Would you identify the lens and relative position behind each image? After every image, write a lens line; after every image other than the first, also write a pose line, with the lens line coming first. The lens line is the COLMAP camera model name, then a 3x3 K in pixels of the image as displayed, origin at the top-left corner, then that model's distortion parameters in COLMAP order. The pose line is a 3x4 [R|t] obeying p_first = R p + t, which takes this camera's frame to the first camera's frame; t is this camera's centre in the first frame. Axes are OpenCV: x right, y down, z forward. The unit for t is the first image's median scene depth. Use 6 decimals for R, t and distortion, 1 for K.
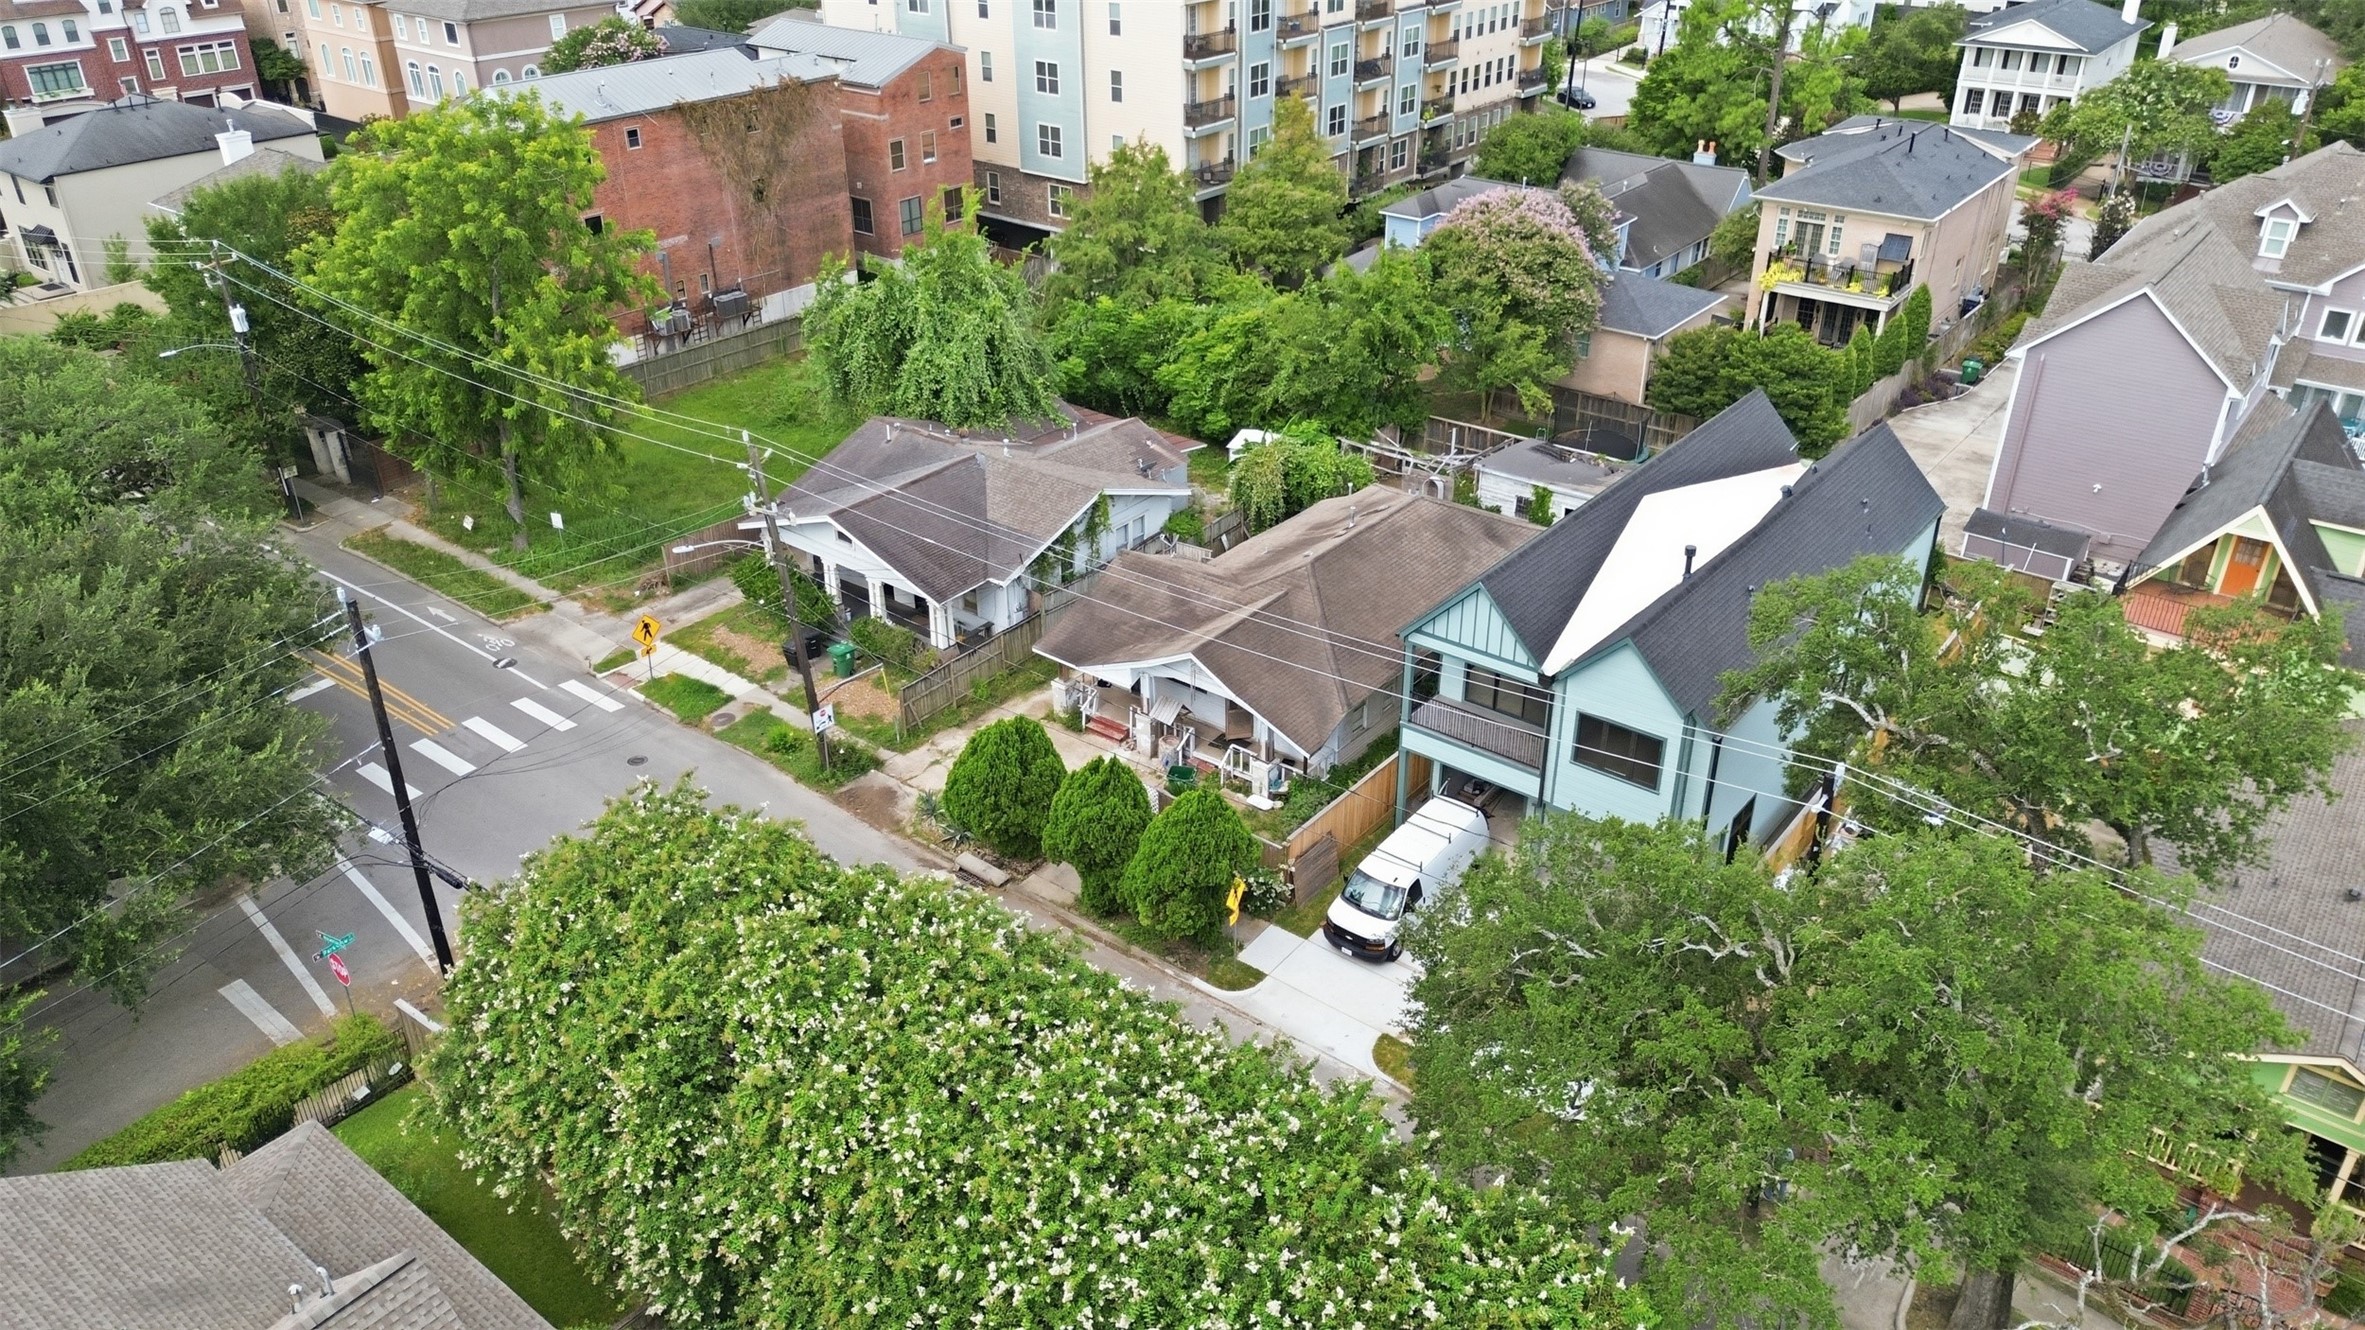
lens RADIAL K [[1675.5, 0, 1178.3], [0, 1675.5, 658.6], [0, 0, 1]] dist [0.054696, -0.057697]
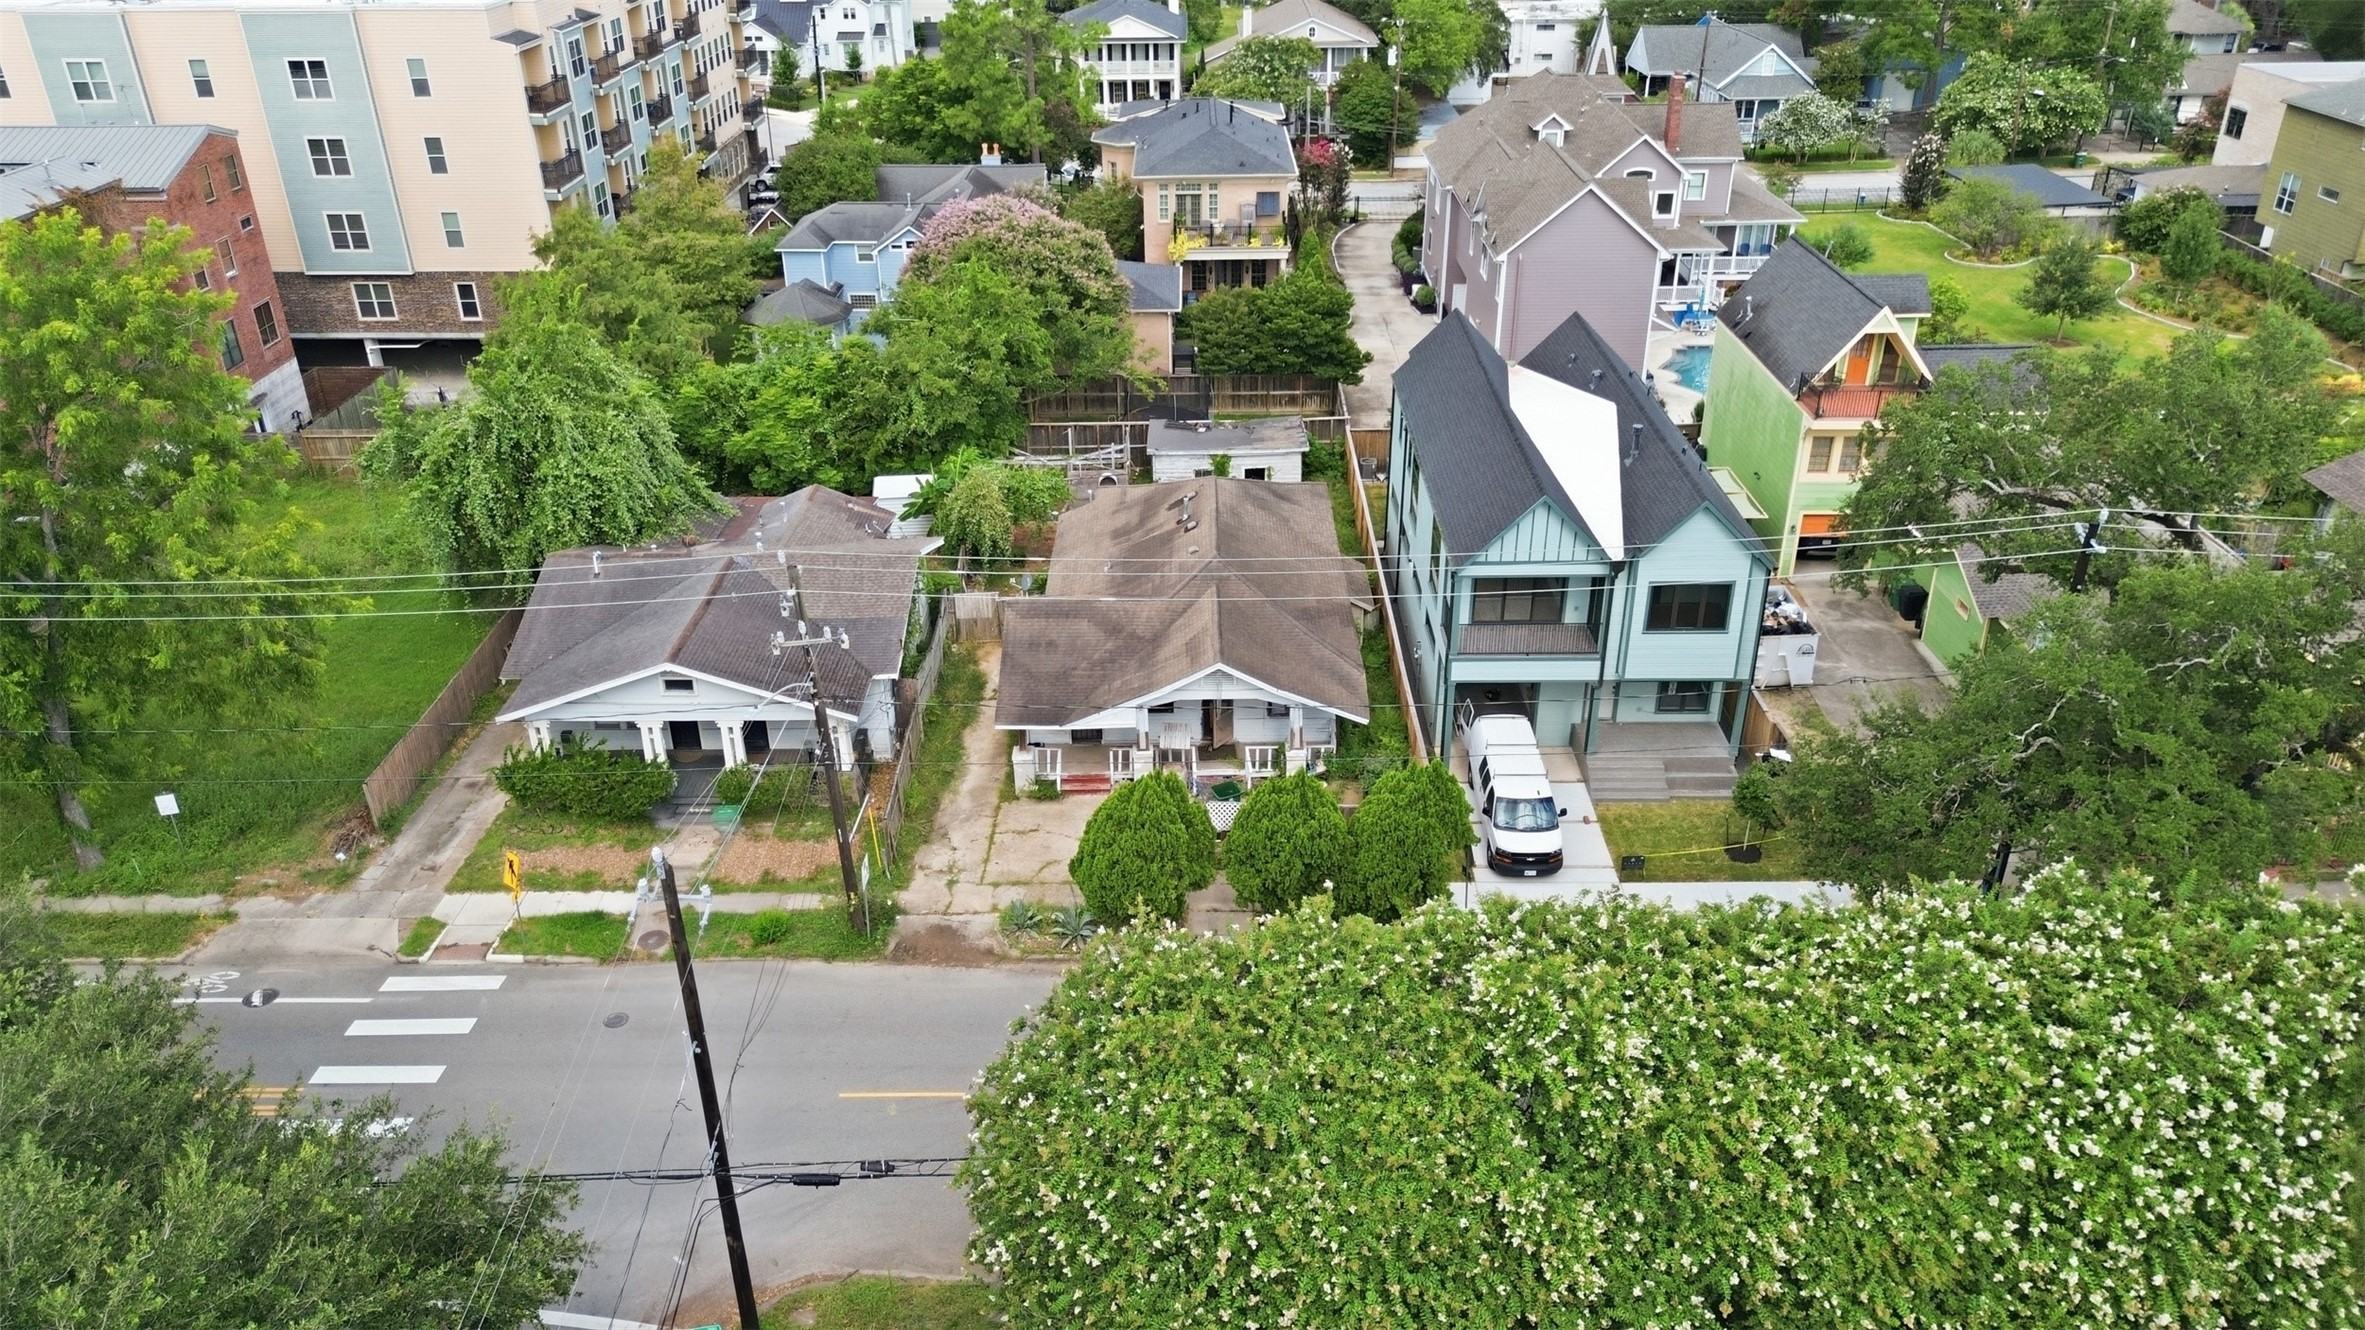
lens RADIAL K [[1675.5, 0, 1178.3], [0, 1675.5, 658.6], [0, 0, 1]] dist [0.054696, -0.057697]
pose [[0.786159, -0.289048, 0.546265, -0.324479], [0.303144, 0.950606, 0.066729, -0.046847], [-0.538571, 0.113137, 0.834950, 0.127437]]
